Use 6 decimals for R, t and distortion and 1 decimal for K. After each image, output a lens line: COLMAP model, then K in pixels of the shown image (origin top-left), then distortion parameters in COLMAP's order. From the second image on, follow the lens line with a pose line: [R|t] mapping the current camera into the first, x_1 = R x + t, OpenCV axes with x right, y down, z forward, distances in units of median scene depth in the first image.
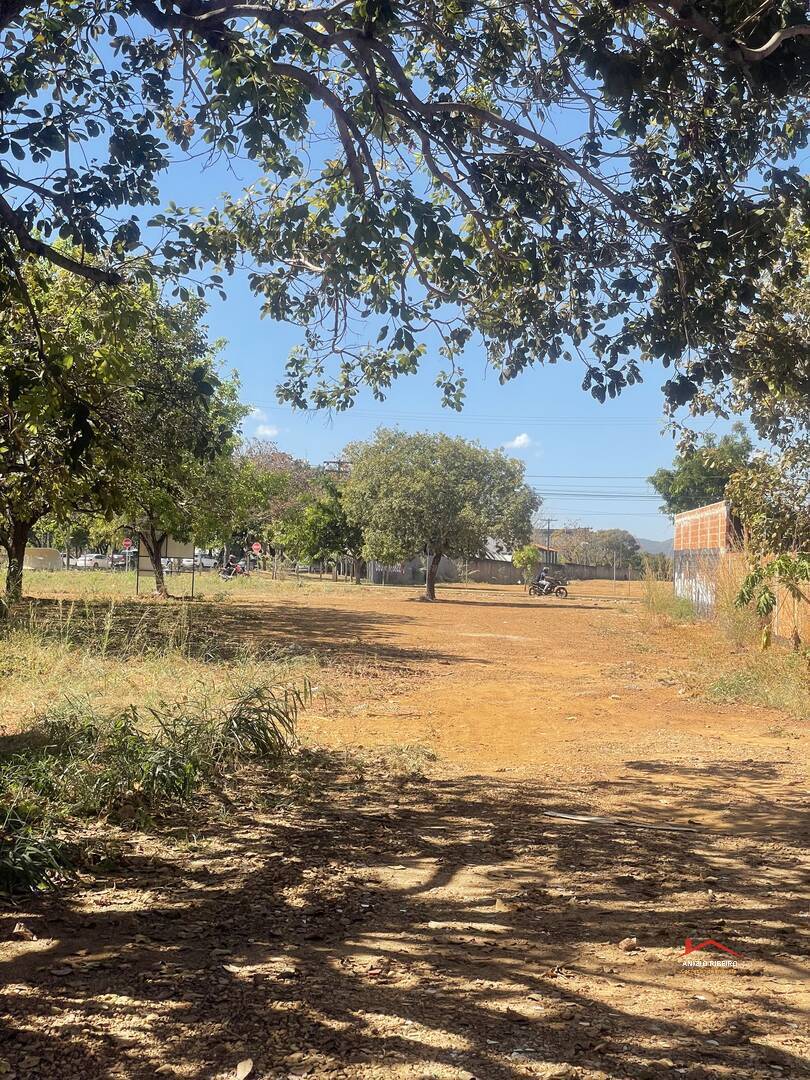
lens RADIAL K [[1503.2, 0, 406.2], [0, 1503.2, 538.9], [0, 0, 1]] dist [0.110371, 0.000000]
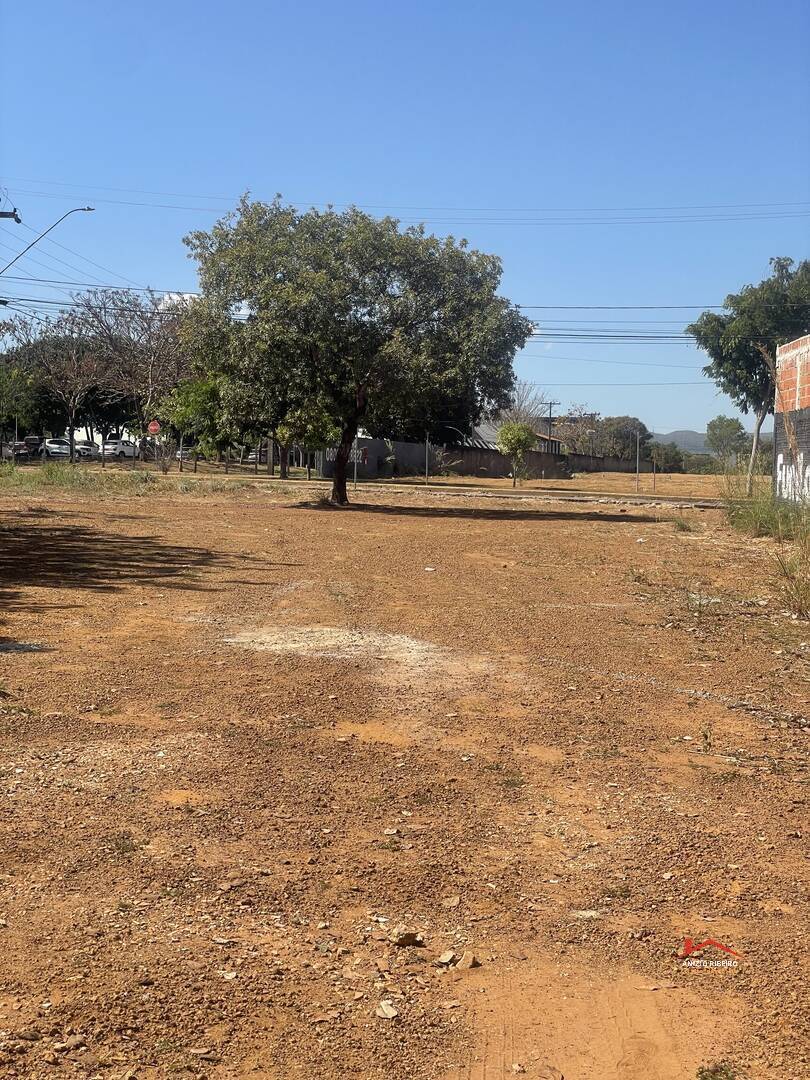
lens RADIAL K [[1503.2, 0, 404.7], [0, 1503.2, 534.2], [0, 0, 1]] dist [0.110371, 0.000000]
pose [[0.999995, -0.001582, -0.002901, 0.044228], [0.001775, 0.997707, 0.067653, 0.013148], [0.002787, -0.067658, 0.997705, 0.431312]]
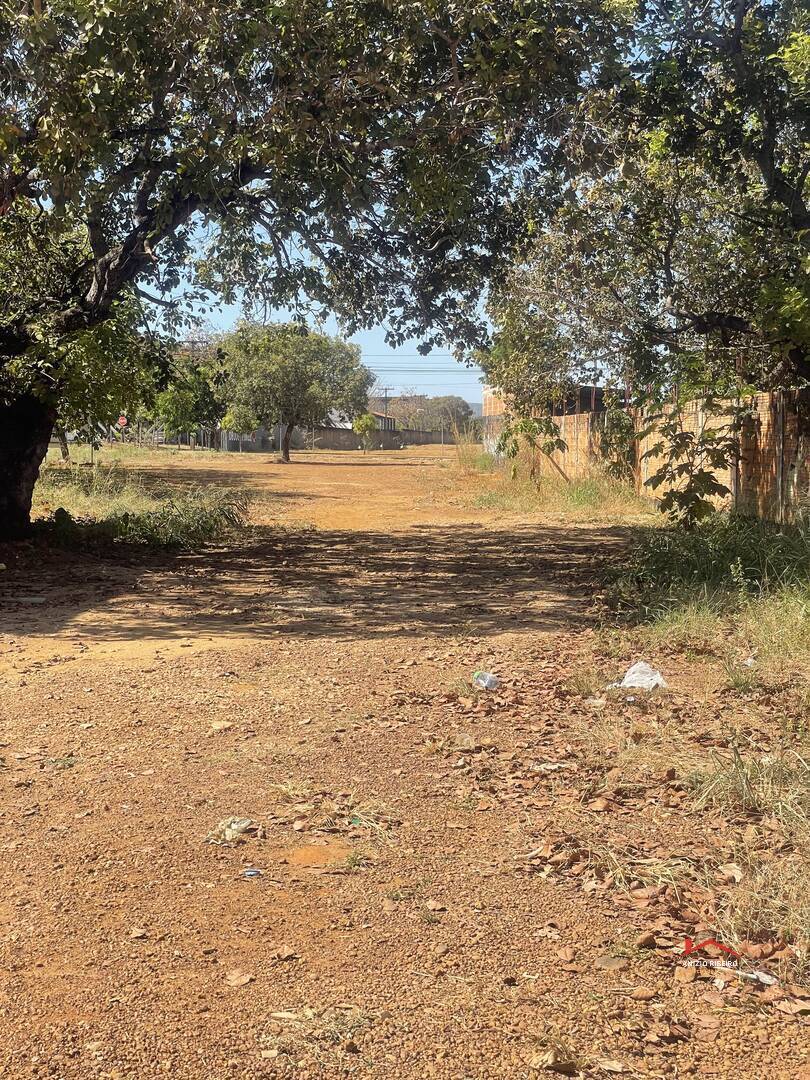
lens RADIAL K [[1503.2, 0, 402.9], [0, 1503.2, 537.4], [0, 0, 1]] dist [0.110371, 0.000000]
pose [[0.994321, -0.032184, 0.101435, -0.015156], [0.023315, 0.995896, 0.087447, -0.002662], [-0.103833, -0.084585, 0.990991, -0.214396]]
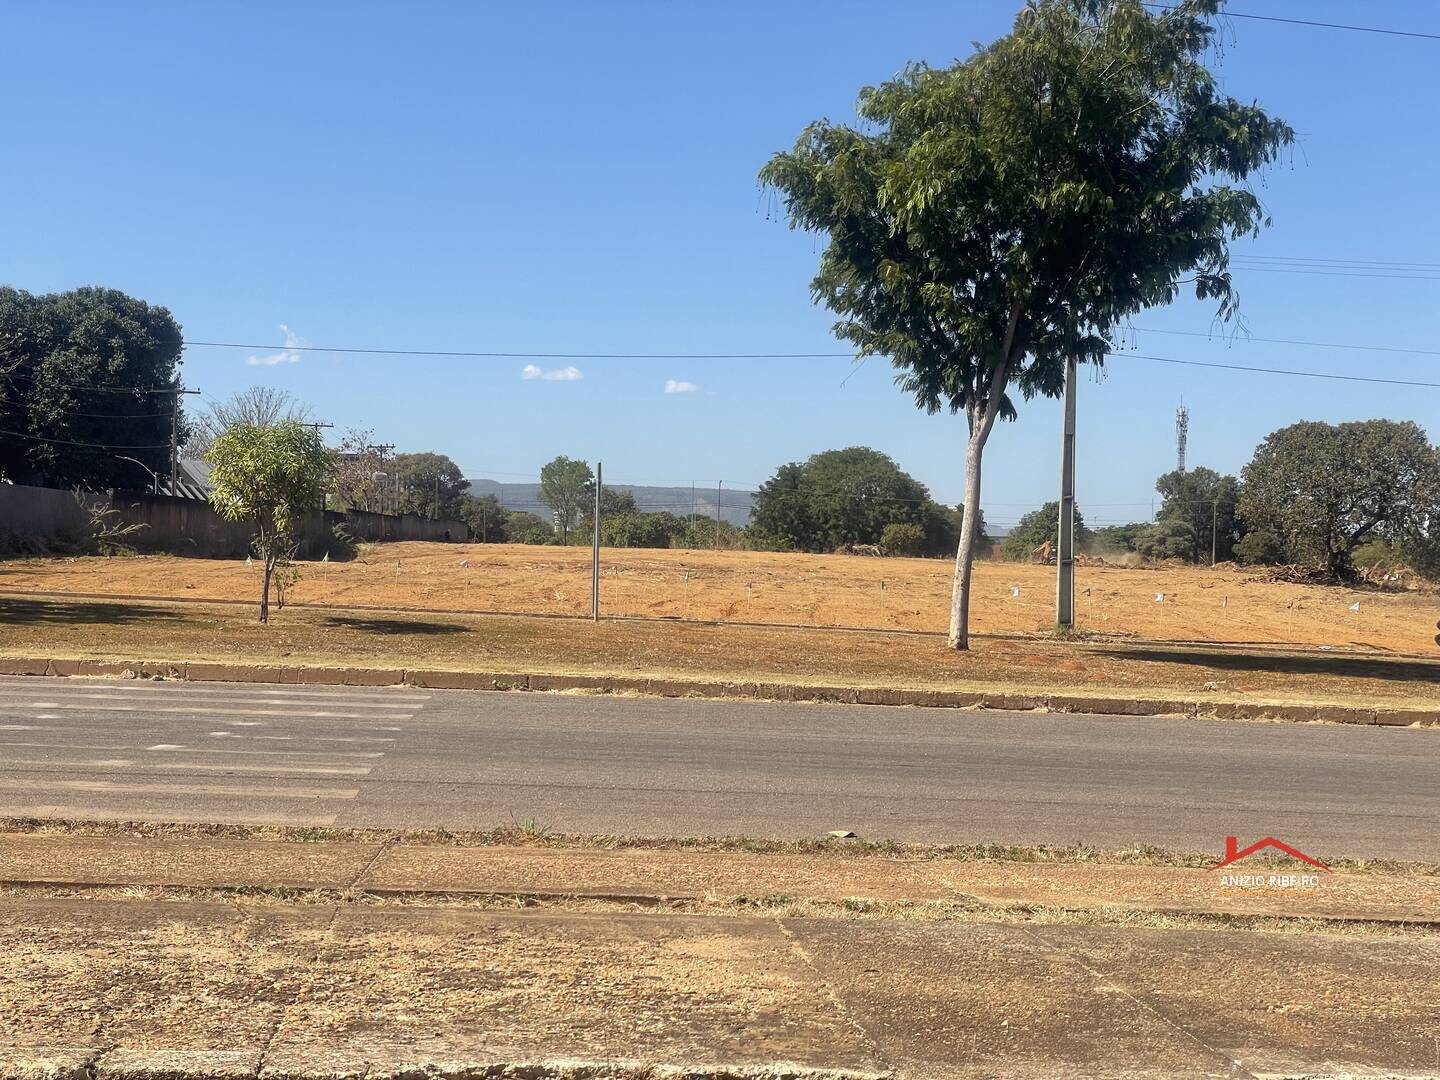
lens RADIAL K [[2004.3, 0, 722.0], [0, 2004.3, 545.9], [0, 0, 1]] dist [0.110371, 0.000000]
pose [[0.955396, 0.002910, 0.295312, 0.082843], [-0.012584, 0.999444, 0.030861, 0.019397], [-0.295059, -0.033200, 0.954902, 1.028245]]
